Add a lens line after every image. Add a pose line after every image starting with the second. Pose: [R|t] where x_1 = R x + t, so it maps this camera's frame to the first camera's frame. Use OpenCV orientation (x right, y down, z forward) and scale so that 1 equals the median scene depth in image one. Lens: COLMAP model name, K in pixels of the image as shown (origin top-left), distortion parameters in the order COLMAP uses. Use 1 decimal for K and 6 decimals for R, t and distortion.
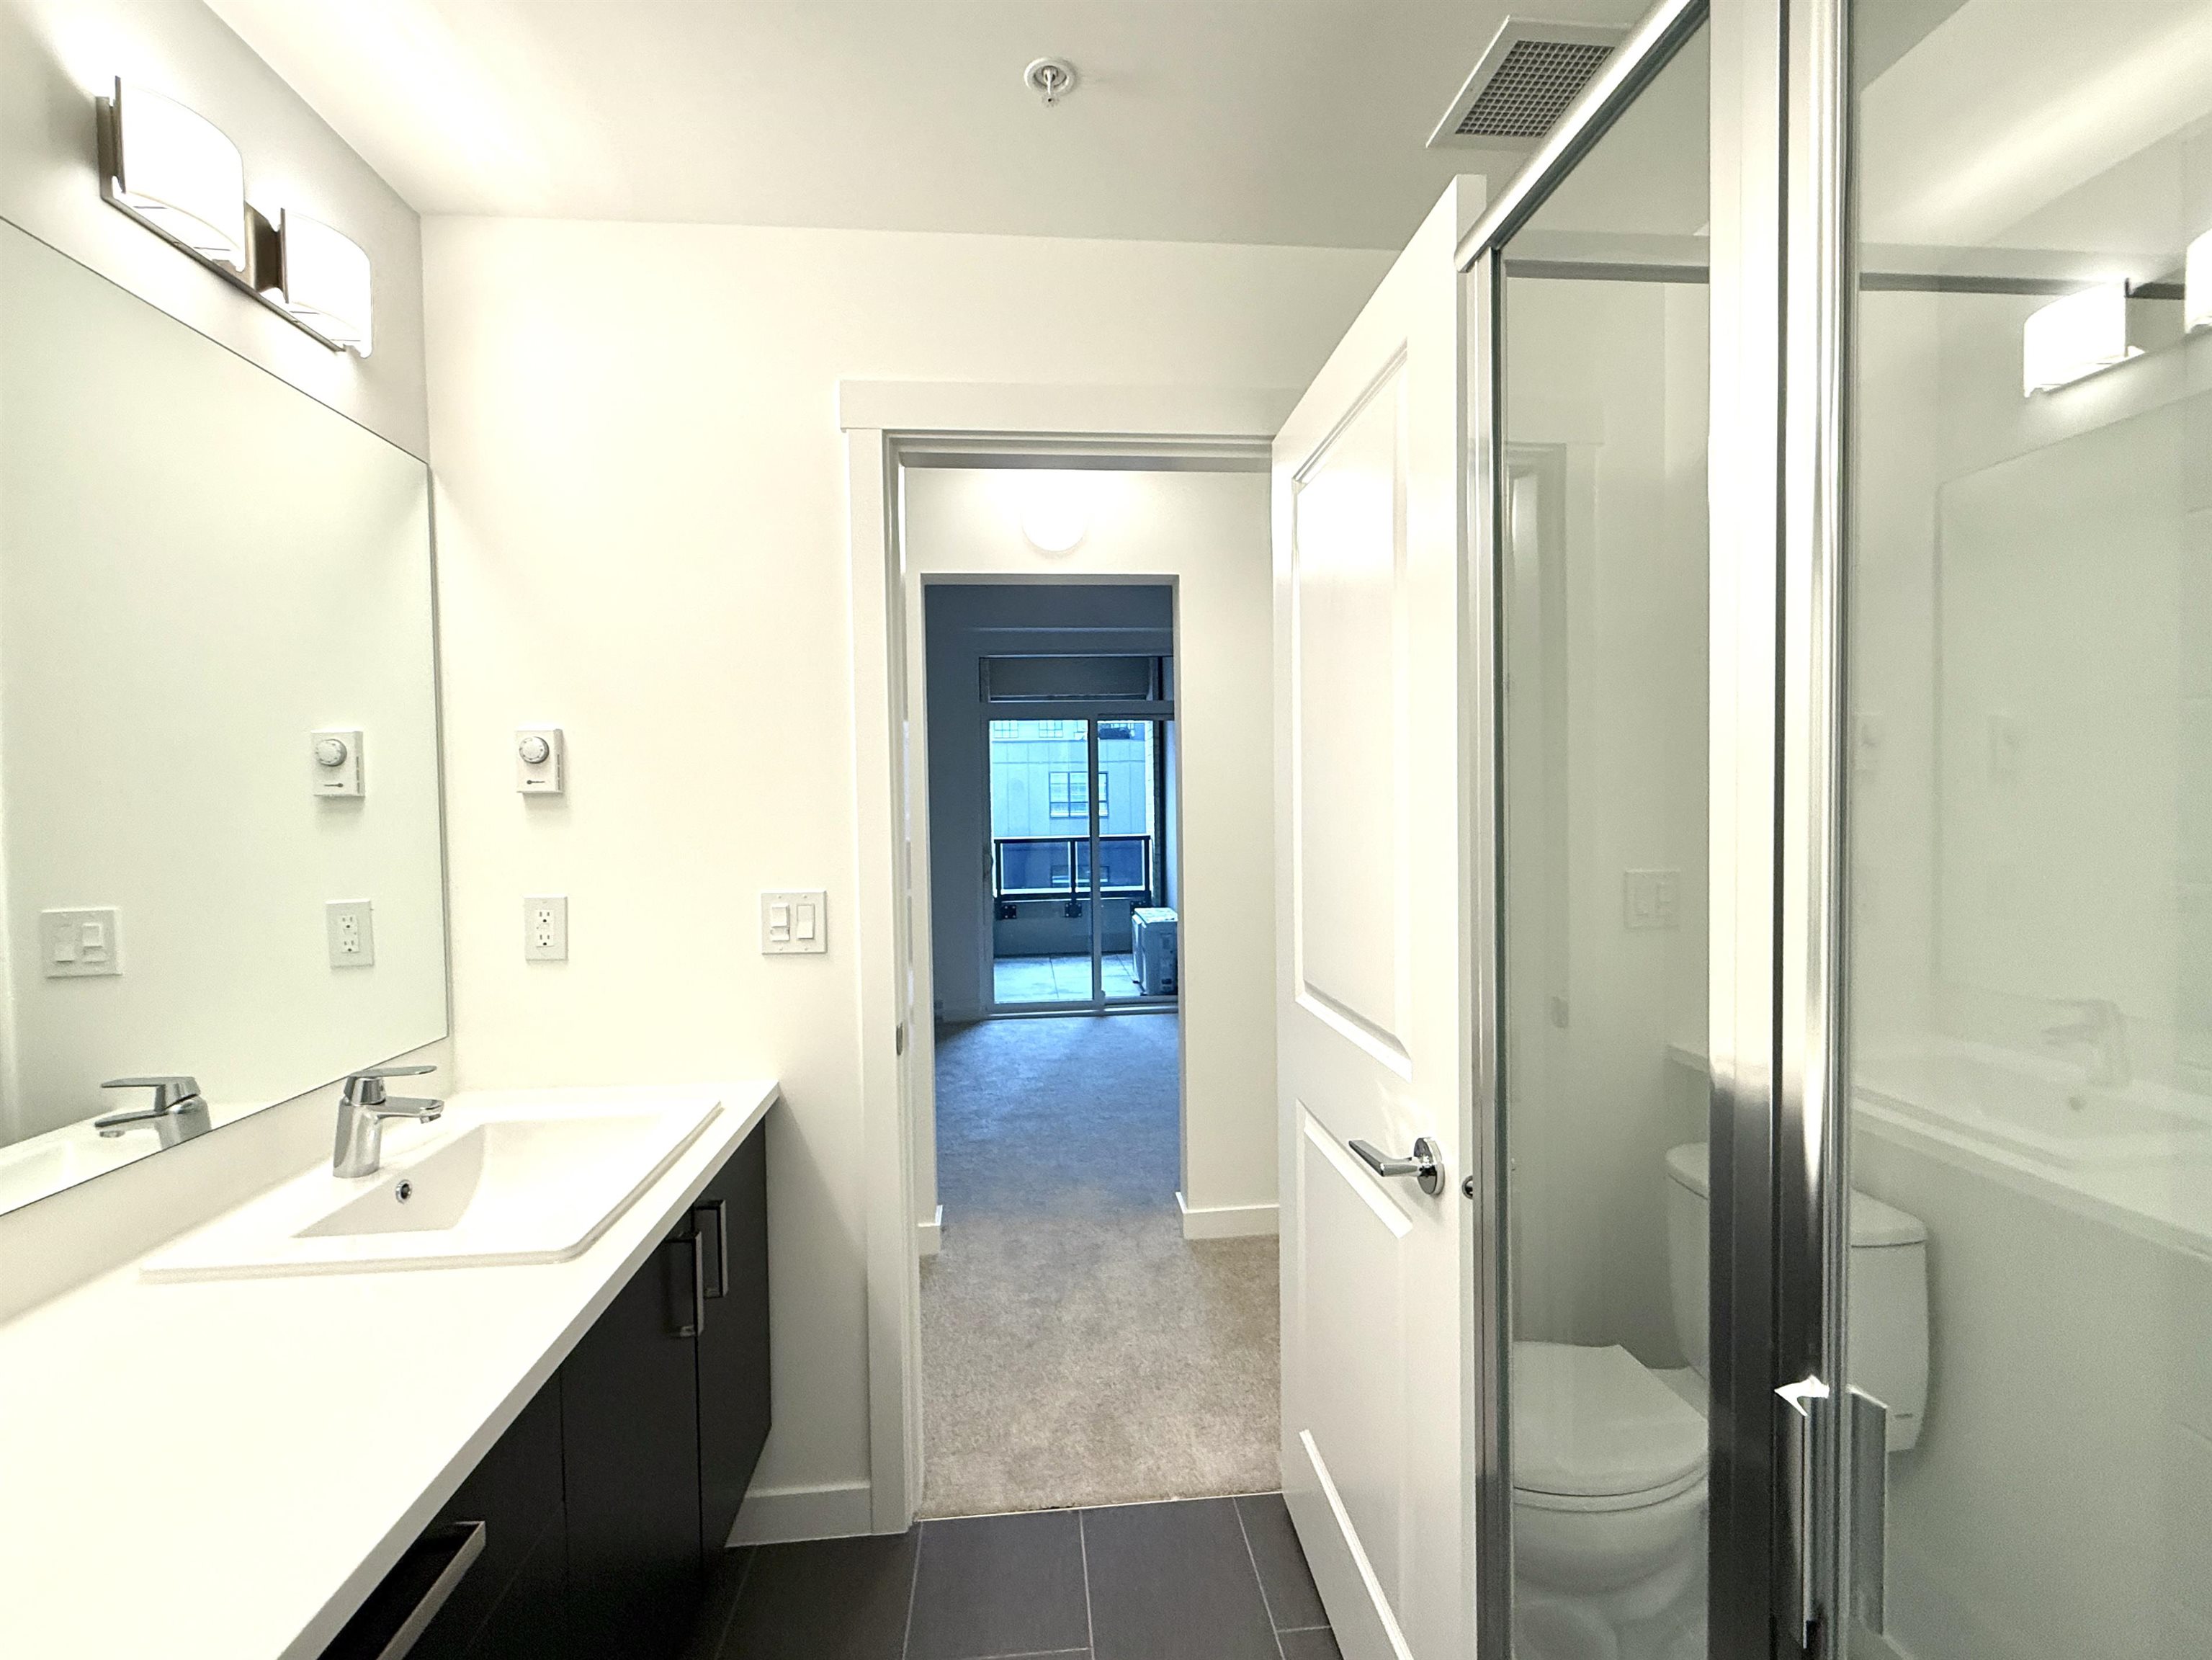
lens RADIAL K [[882.8, 0, 1094.4], [0, 882.8, 819.7], [0, 0, 1]] dist [0.015273, 0.000341]
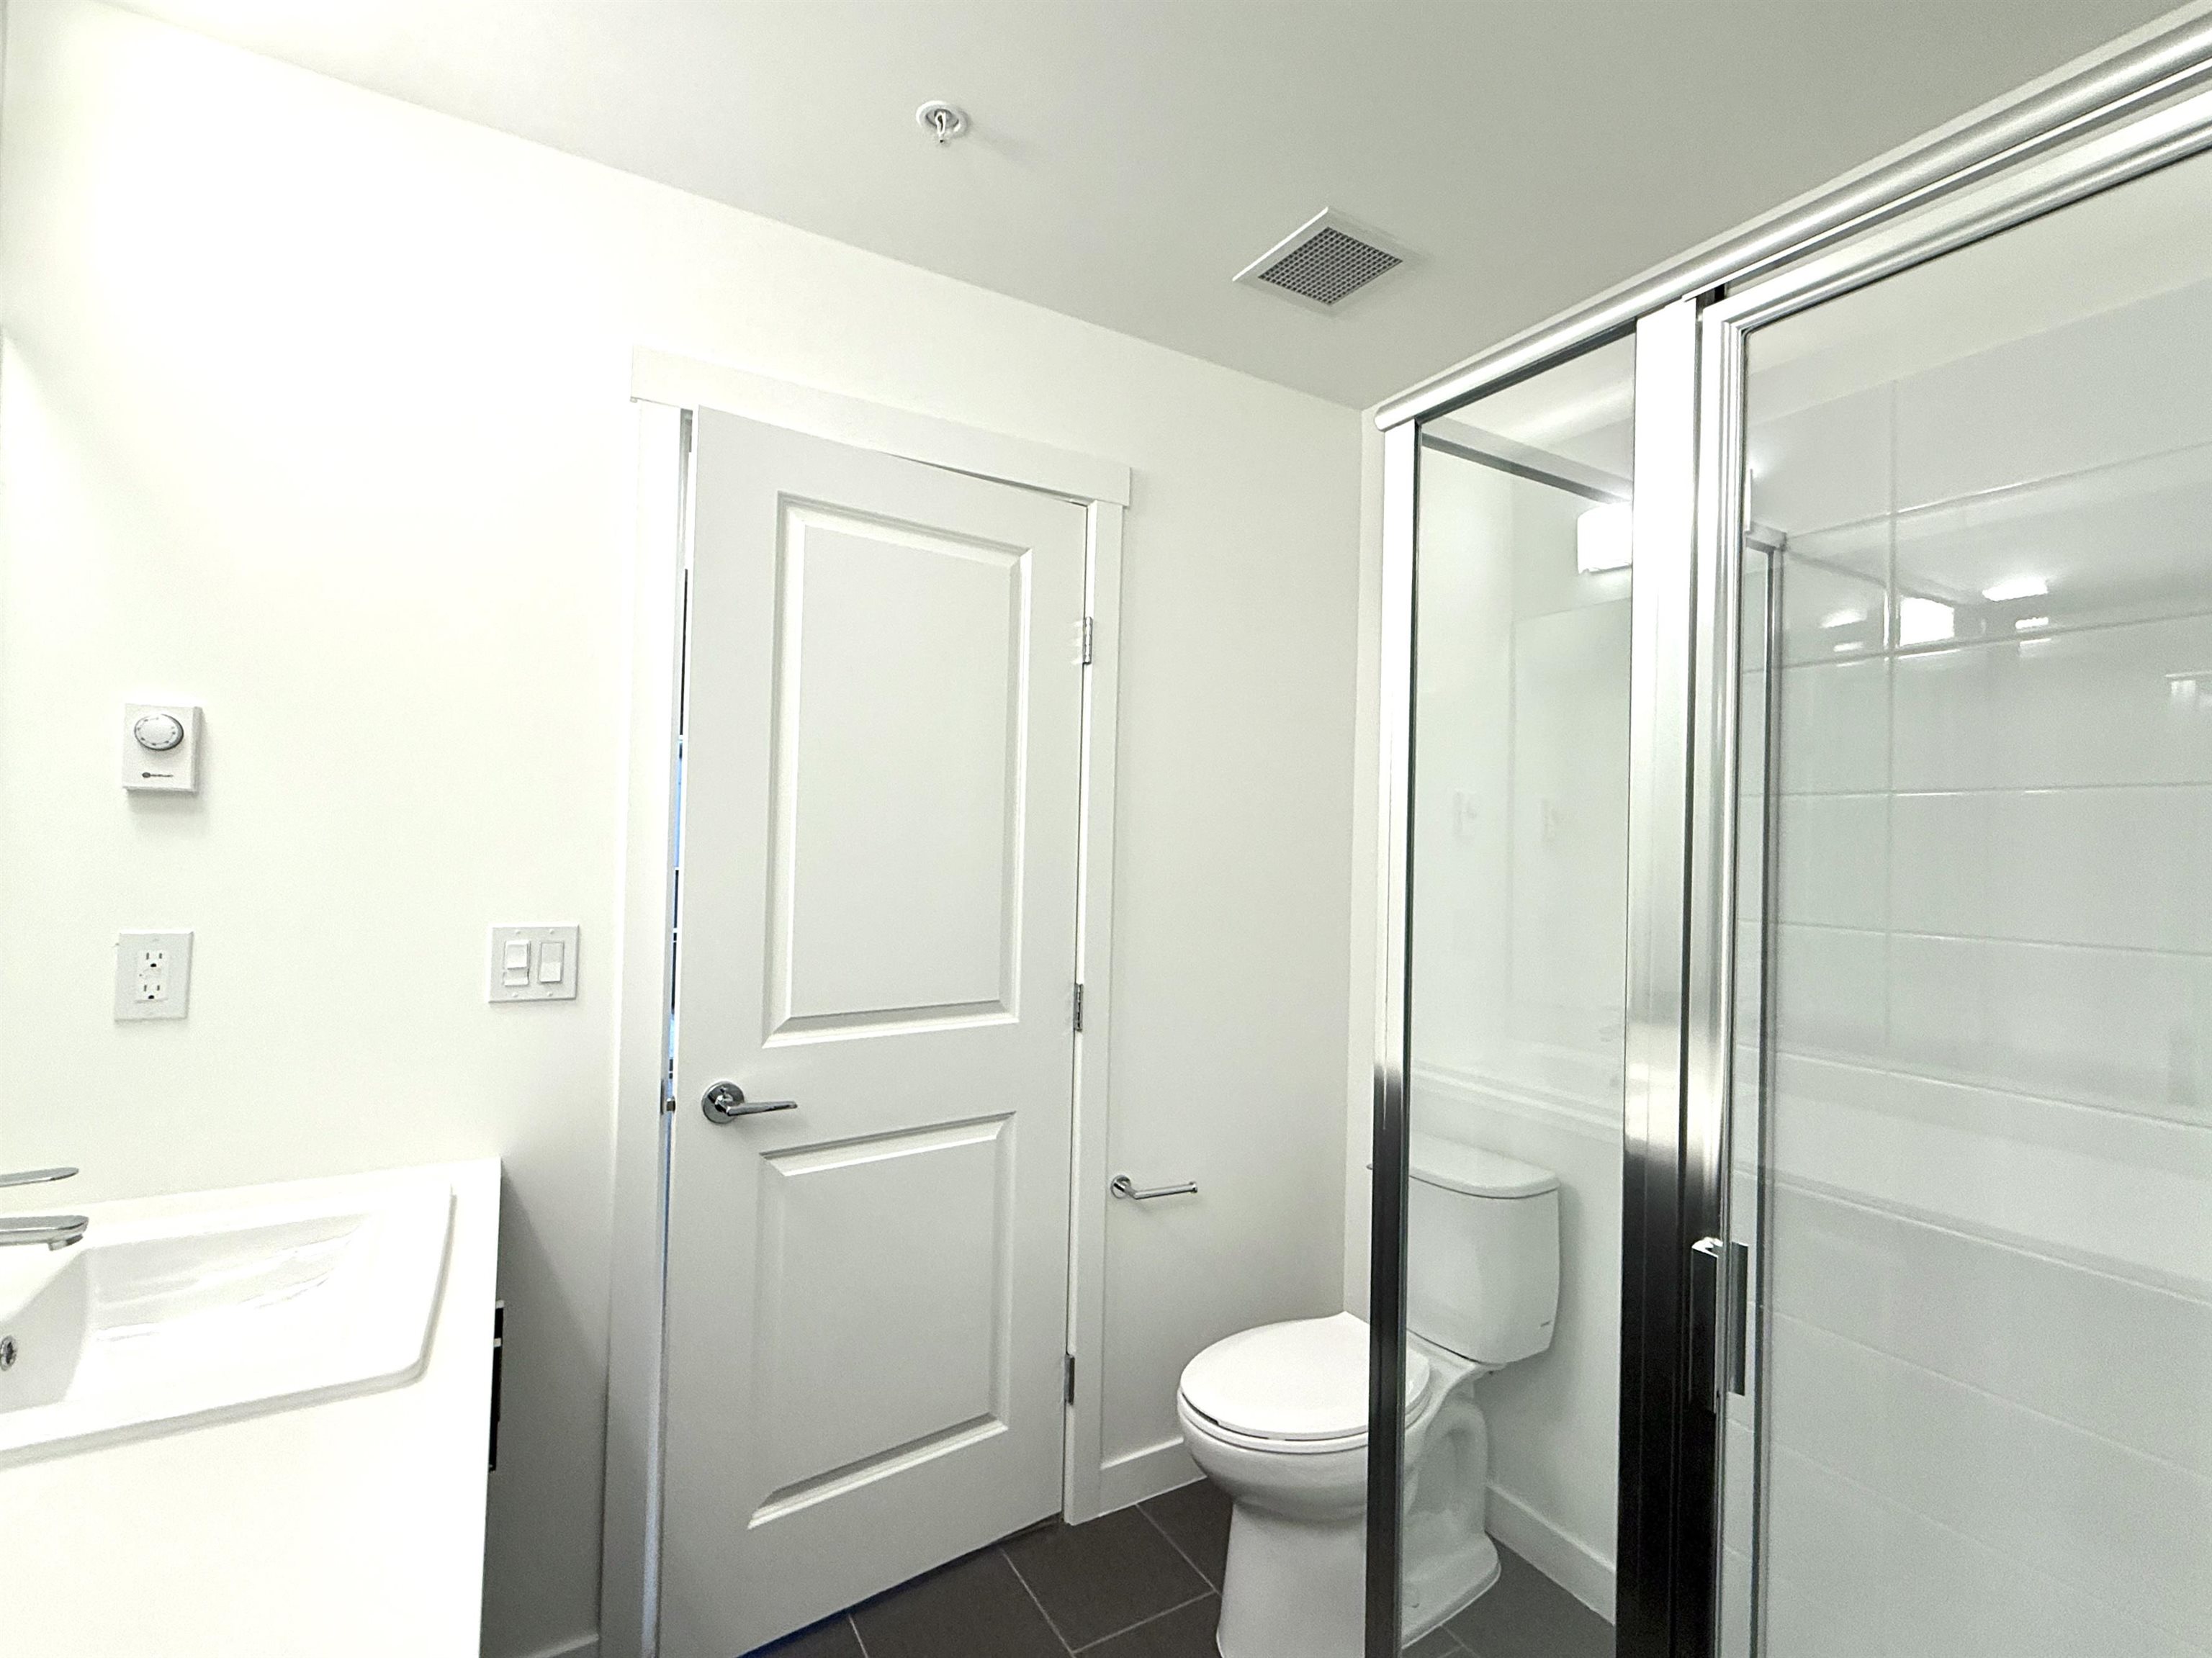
lens RADIAL K [[914.0, 0, 1106.0], [0, 914.0, 829.0], [0, 0, 1]] dist [0.022596, 0.000203]
pose [[0.919634, 0.045322, 0.390152, -0.210000], [-0.033127, 0.998731, -0.037933, 0.005217], [-0.391376, 0.021960, 0.919969, -0.017118]]
